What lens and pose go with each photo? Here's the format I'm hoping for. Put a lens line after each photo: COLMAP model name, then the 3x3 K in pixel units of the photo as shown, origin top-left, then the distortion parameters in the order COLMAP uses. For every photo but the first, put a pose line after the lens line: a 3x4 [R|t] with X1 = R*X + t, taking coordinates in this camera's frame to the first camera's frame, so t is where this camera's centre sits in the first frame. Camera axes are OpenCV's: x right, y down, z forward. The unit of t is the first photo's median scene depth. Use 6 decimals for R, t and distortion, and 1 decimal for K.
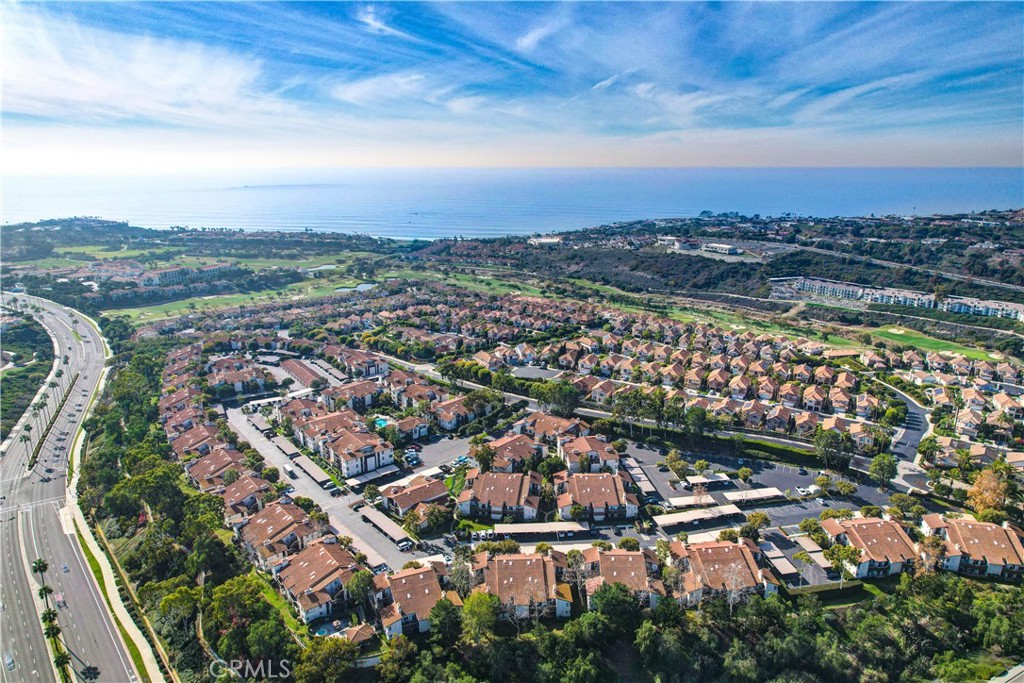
lens RADIAL K [[674.1, 0, 518.9], [0, 674.1, 342.1], [0, 0, 1]] dist [-0.076251, 0.073883]
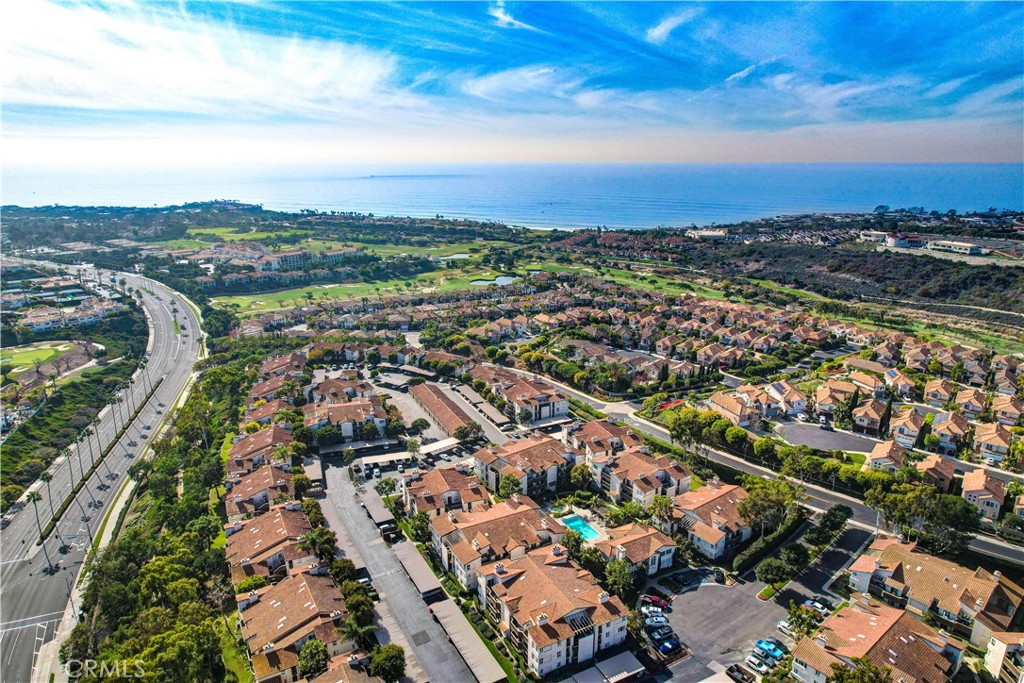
lens RADIAL K [[674.1, 0, 518.9], [0, 674.1, 342.1], [0, 0, 1]] dist [-0.076251, 0.073883]
pose [[0.983925, 0.049671, -0.171535, -0.083125], [-0.048346, 0.998760, 0.011894, -0.019778], [0.171913, -0.003410, 0.985106, 0.216655]]
